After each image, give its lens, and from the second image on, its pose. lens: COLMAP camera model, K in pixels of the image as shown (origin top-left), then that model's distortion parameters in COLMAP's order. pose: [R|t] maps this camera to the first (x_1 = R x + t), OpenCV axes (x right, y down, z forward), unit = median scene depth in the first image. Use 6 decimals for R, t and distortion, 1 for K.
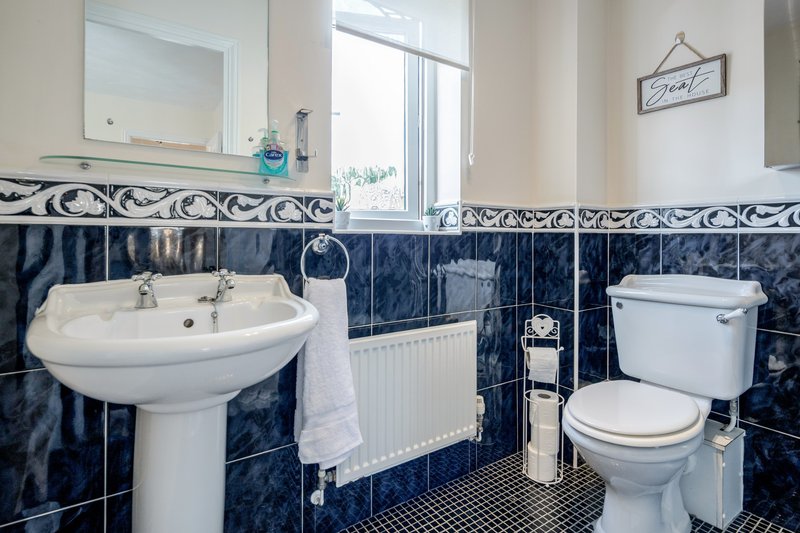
lens RADIAL K [[405.2, 0, 400.0], [0, 405.2, 234.4], [0, 0, 1]] dist [0.002384, 0.000212]
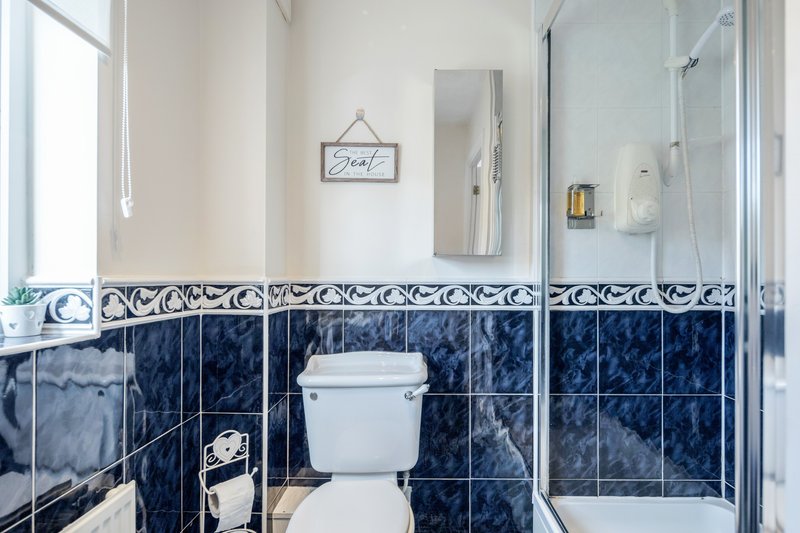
lens RADIAL K [[411.6, 0, 402.2], [0, 411.6, 274.0], [0, 0, 1]] dist [-0.001018, -0.000907]
pose [[0.573240, -0.000444, 0.819387, -0.076161], [-0.001507, 0.999998, 0.001596, -0.087587], [-0.819386, -0.002150, 0.573238, 0.316248]]
